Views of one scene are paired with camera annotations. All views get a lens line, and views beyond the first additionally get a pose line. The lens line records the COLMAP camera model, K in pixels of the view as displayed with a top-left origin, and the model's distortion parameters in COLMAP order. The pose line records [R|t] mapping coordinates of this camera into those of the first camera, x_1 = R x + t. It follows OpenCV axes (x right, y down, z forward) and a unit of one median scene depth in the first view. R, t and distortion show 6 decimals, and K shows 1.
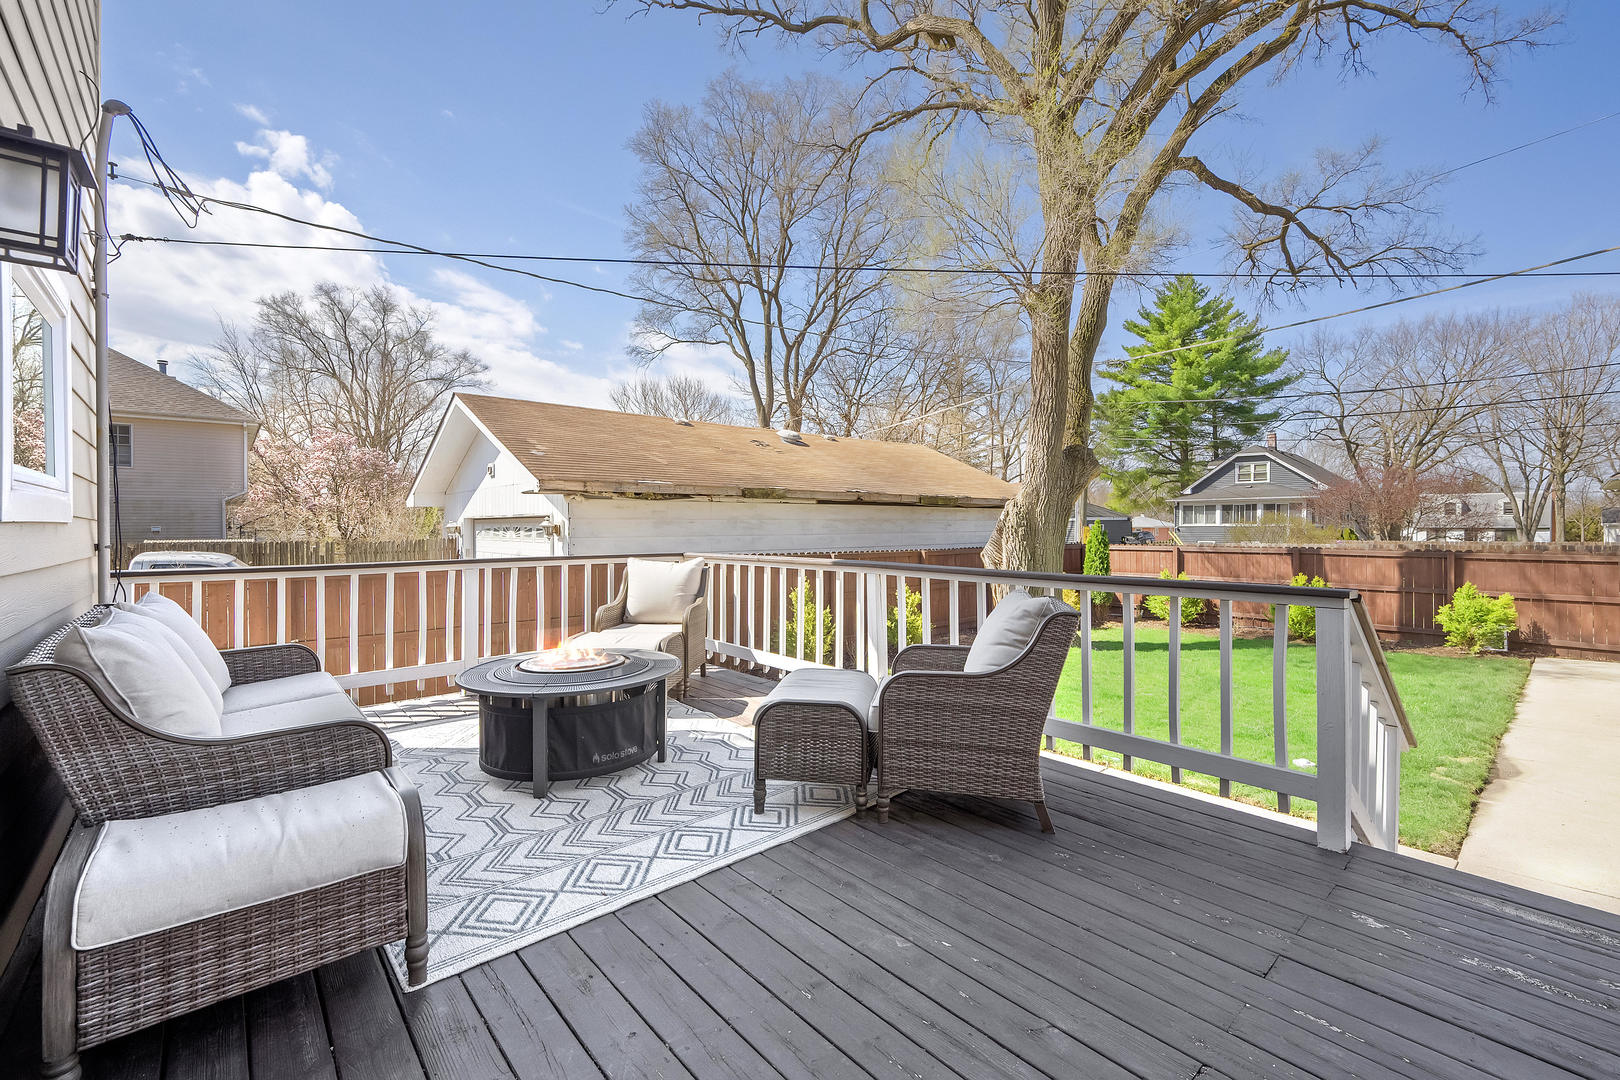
lens RADIAL K [[677.5, 0, 810.0], [0, 677.5, 540.0], [0, 0, 1]] dist [-0.001364, -0.000023]
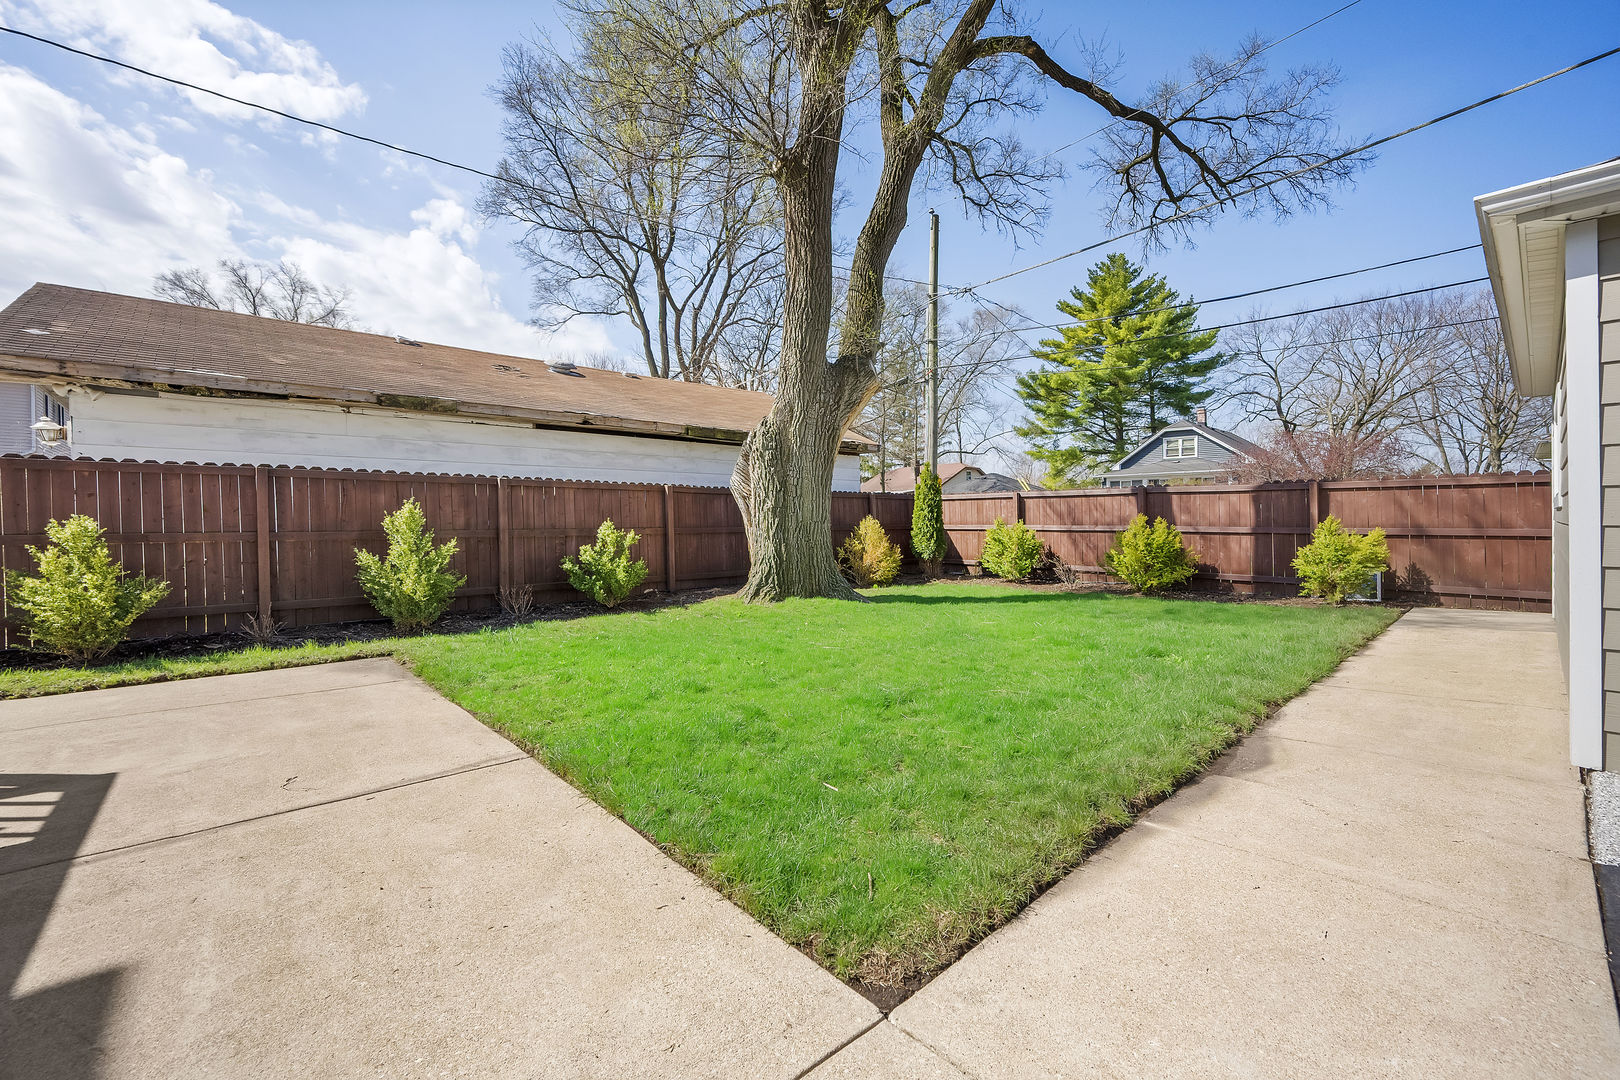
lens RADIAL K [[628.6, 0, 806.6], [0, 628.6, 530.4], [0, 0, 1]] dist [0.000859, -0.000002]
pose [[0.999961, -0.007188, -0.005140, 0.140967], [0.007146, 0.999941, -0.008132, 0.032290], [0.005198, 0.008095, 0.999954, 0.099962]]
